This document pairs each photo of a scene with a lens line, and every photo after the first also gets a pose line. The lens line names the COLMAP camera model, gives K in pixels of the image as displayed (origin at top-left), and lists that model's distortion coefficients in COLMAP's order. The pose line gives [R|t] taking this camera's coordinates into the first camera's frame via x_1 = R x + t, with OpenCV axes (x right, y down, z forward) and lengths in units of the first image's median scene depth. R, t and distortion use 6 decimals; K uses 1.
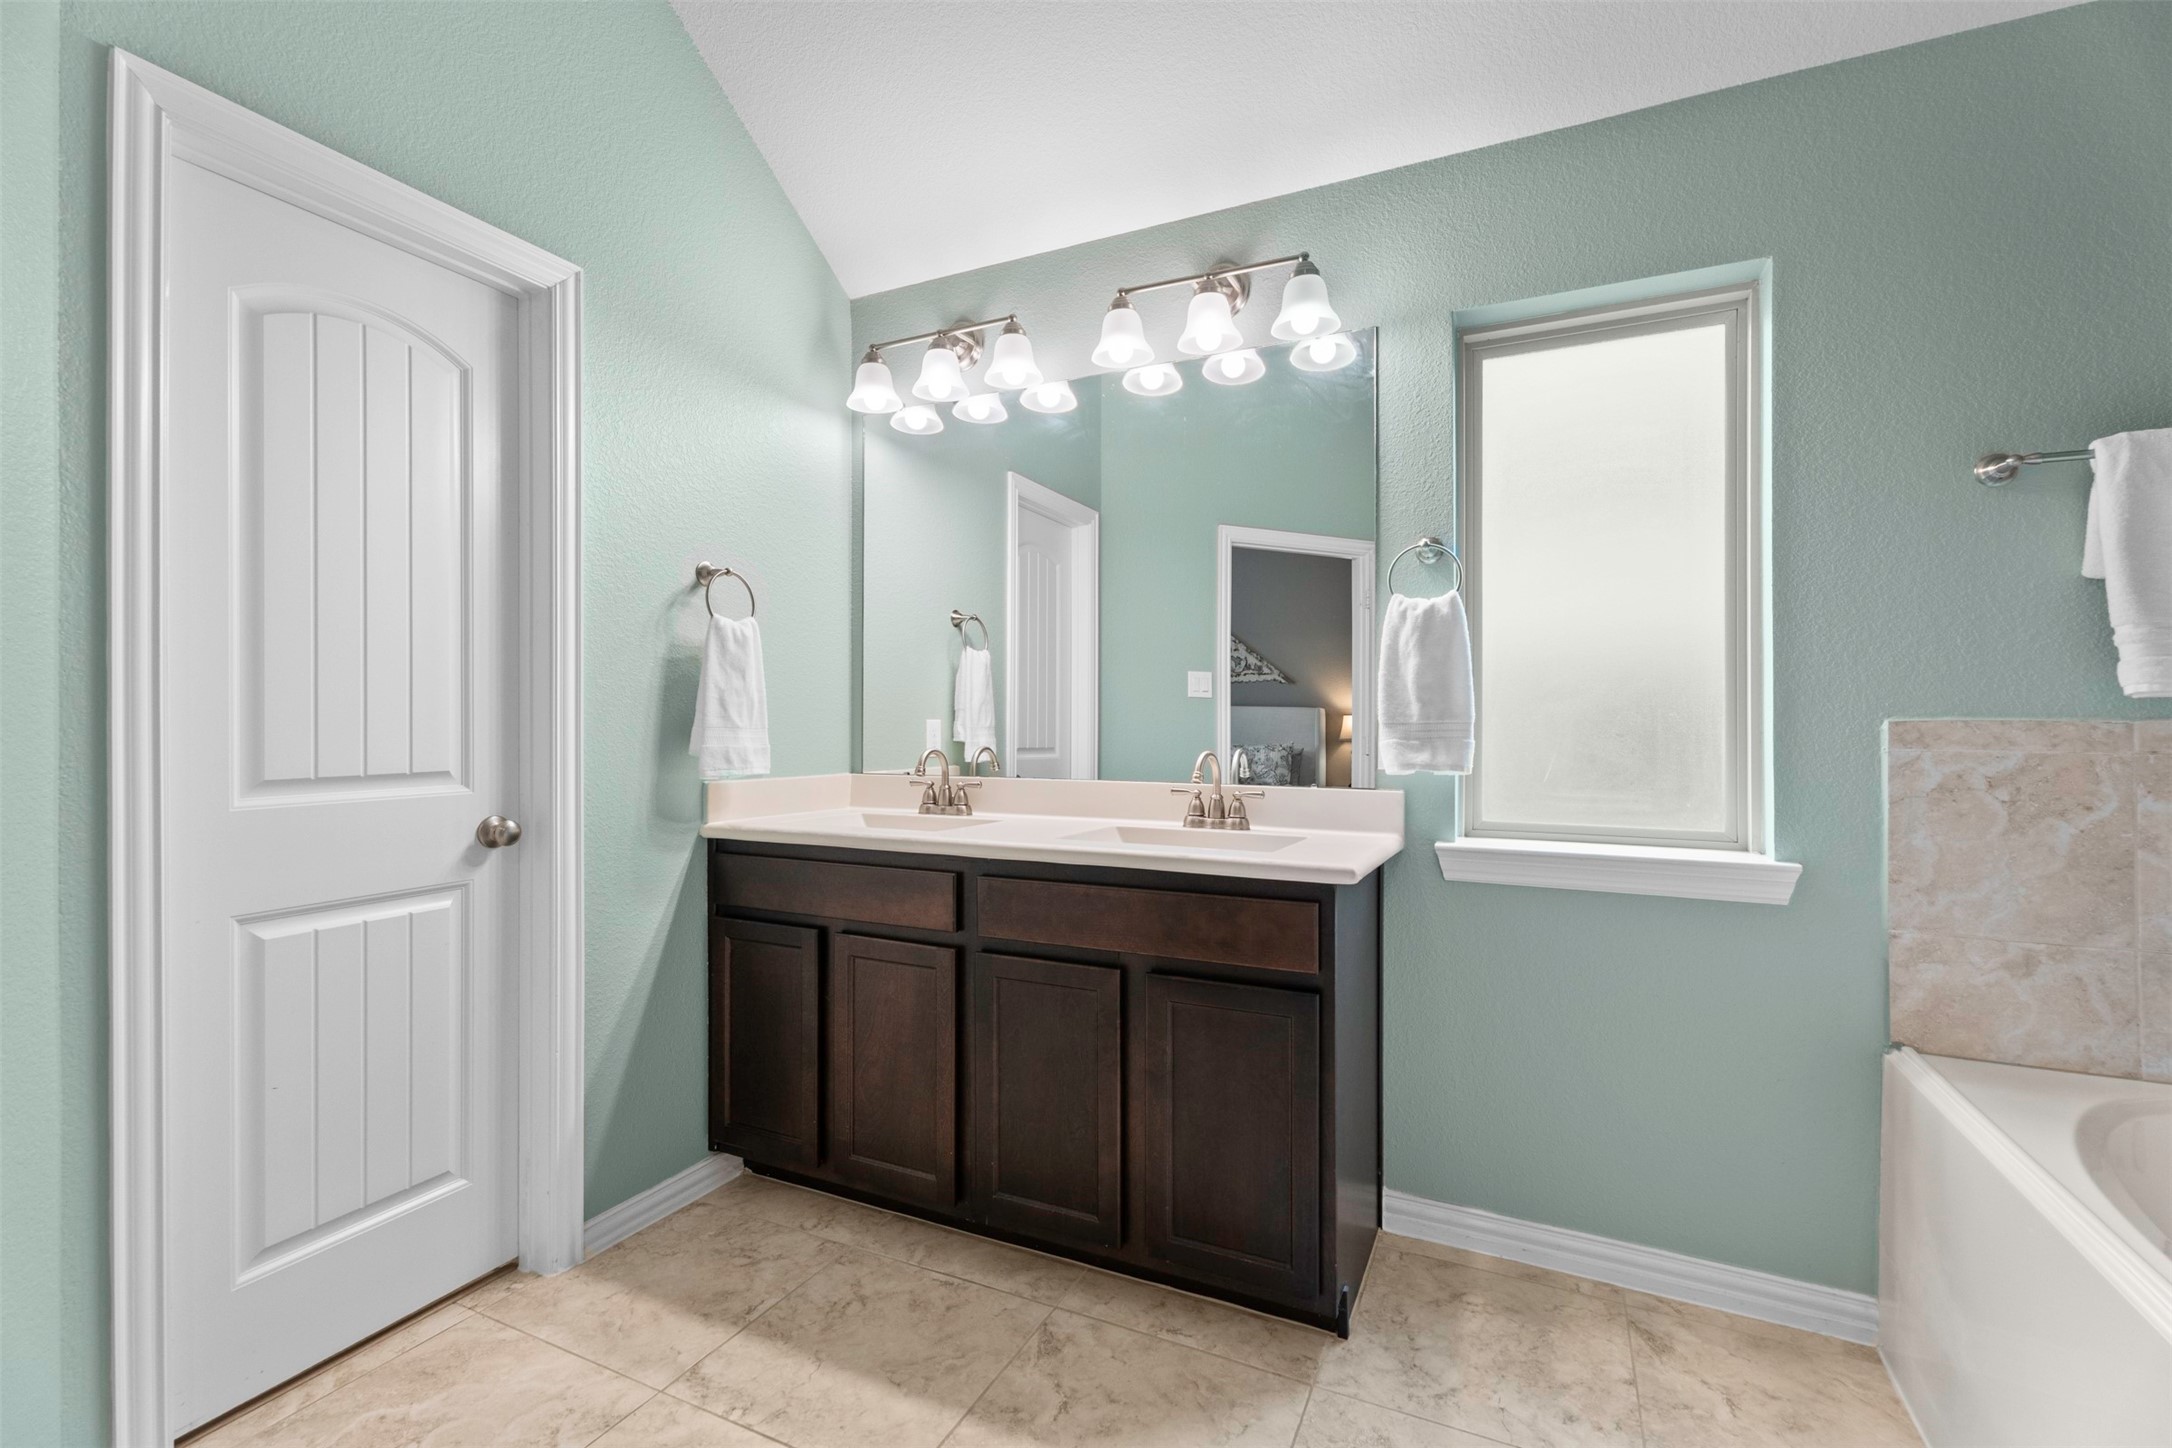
lens RADIAL K [[953.5, 0, 1086.3], [0, 953.5, 722.4], [0, 0, 1]] dist [-0.009263, 0.000135]
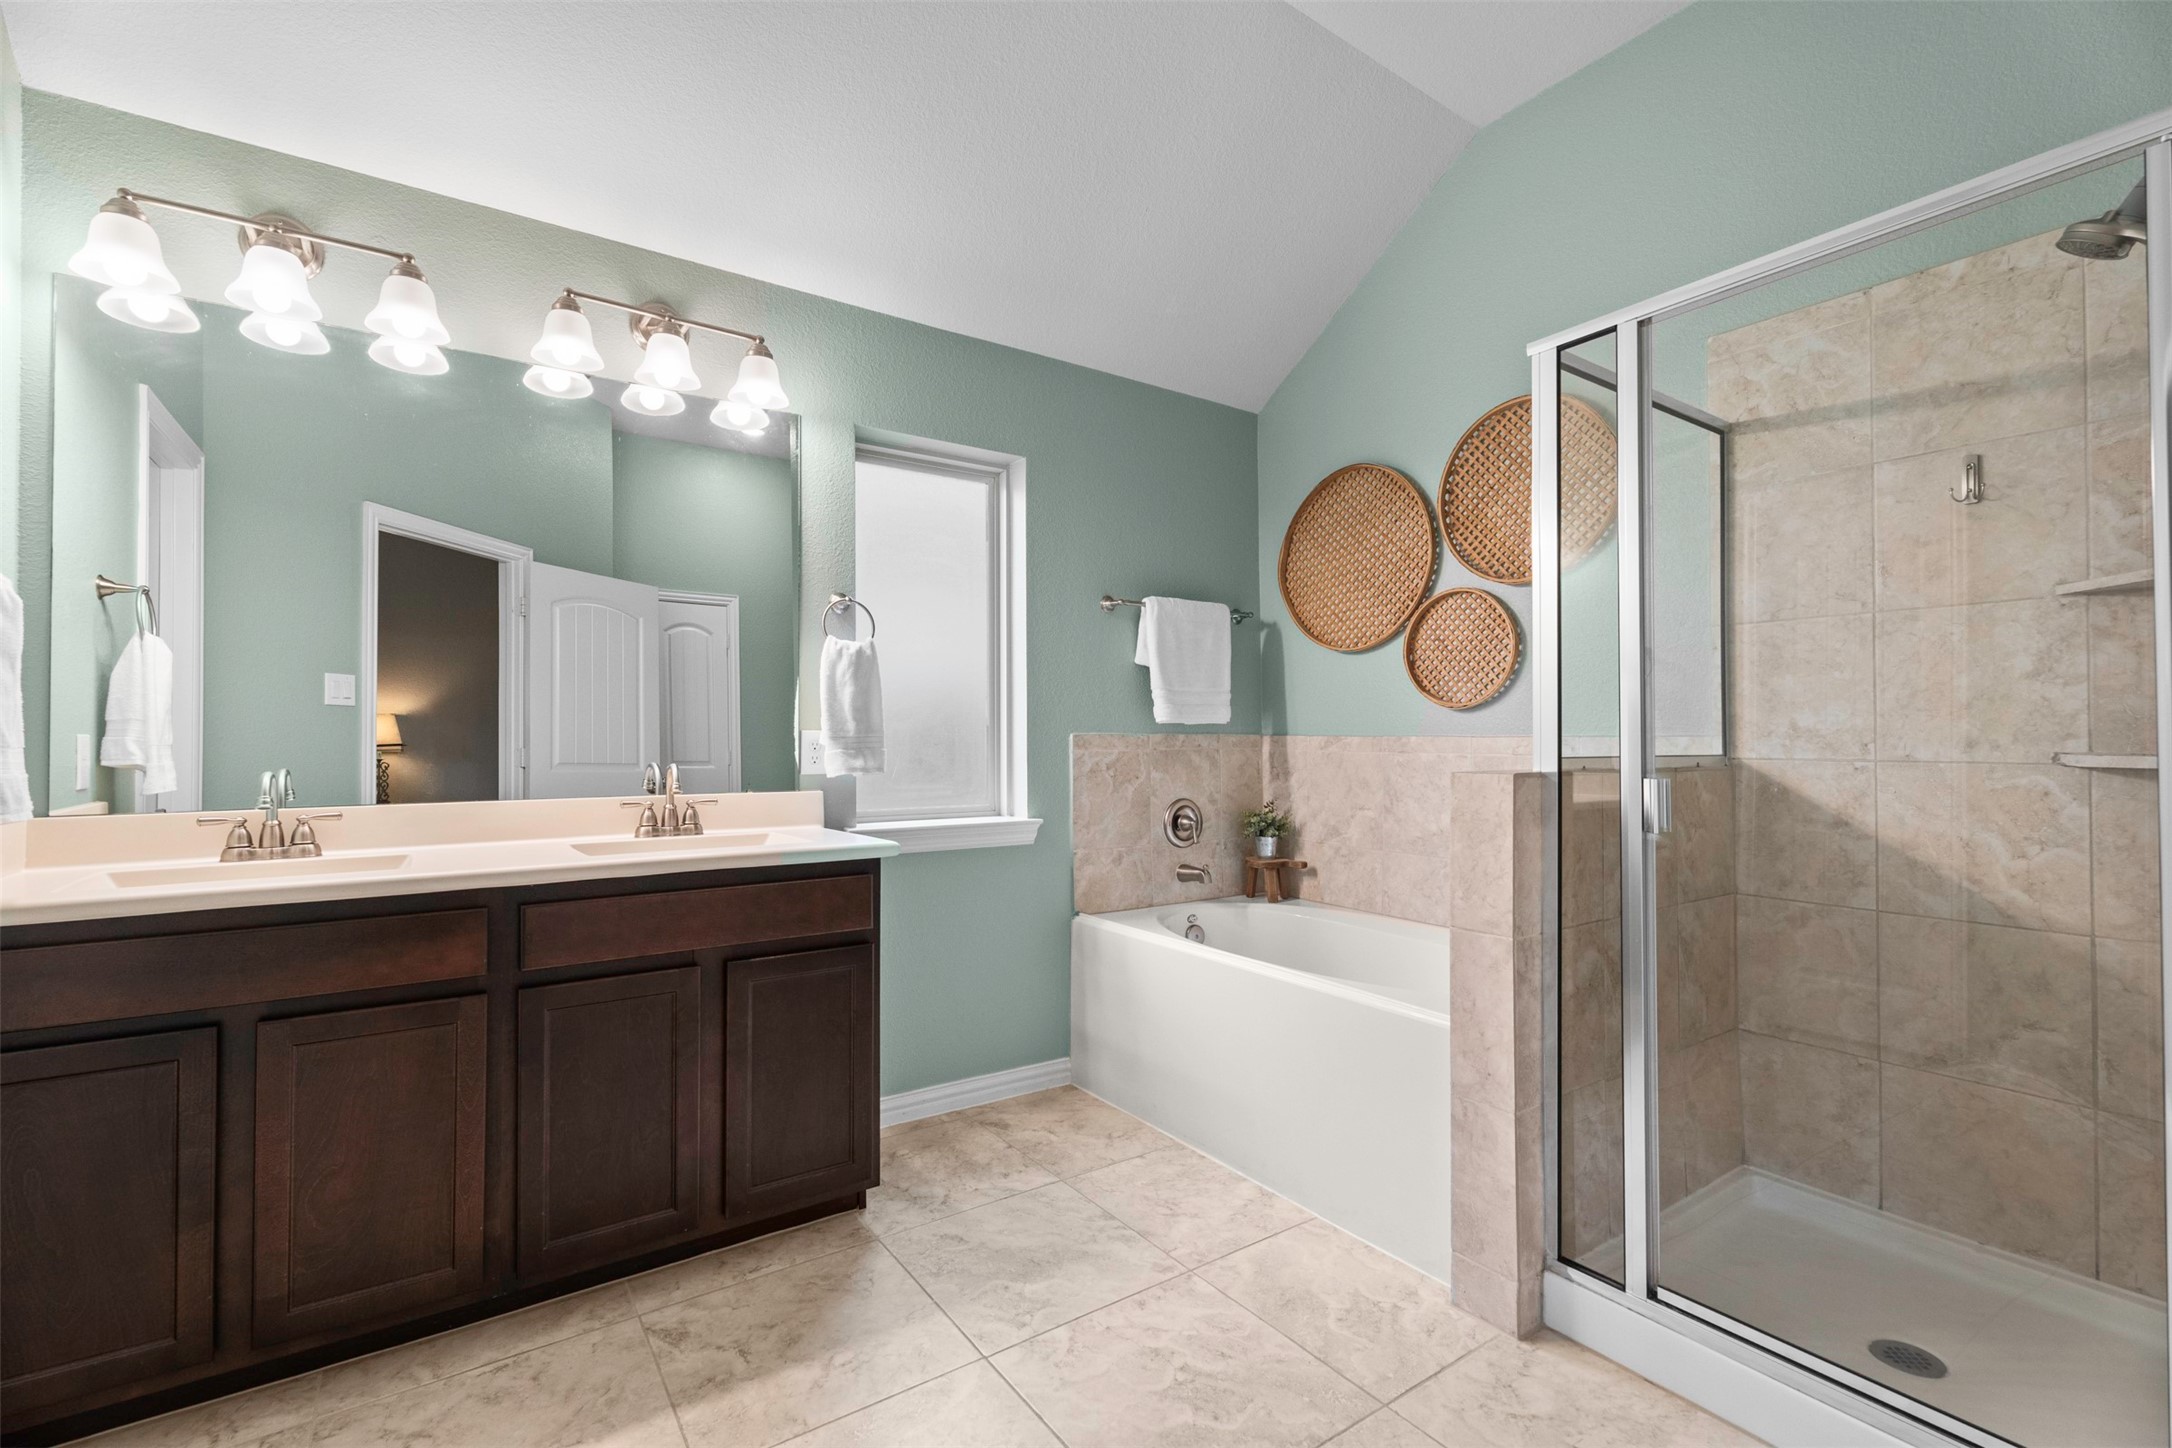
lens RADIAL K [[965.0, 0, 1088.9], [0, 965.0, 728.5], [0, 0, 1]] dist [-0.018828, 0.000296]
pose [[0.471597, 0.003745, 0.881806, -0.724772], [0.001390, 0.999987, -0.004990, -0.003910], [-0.881813, 0.003579, 0.471586, 0.098755]]
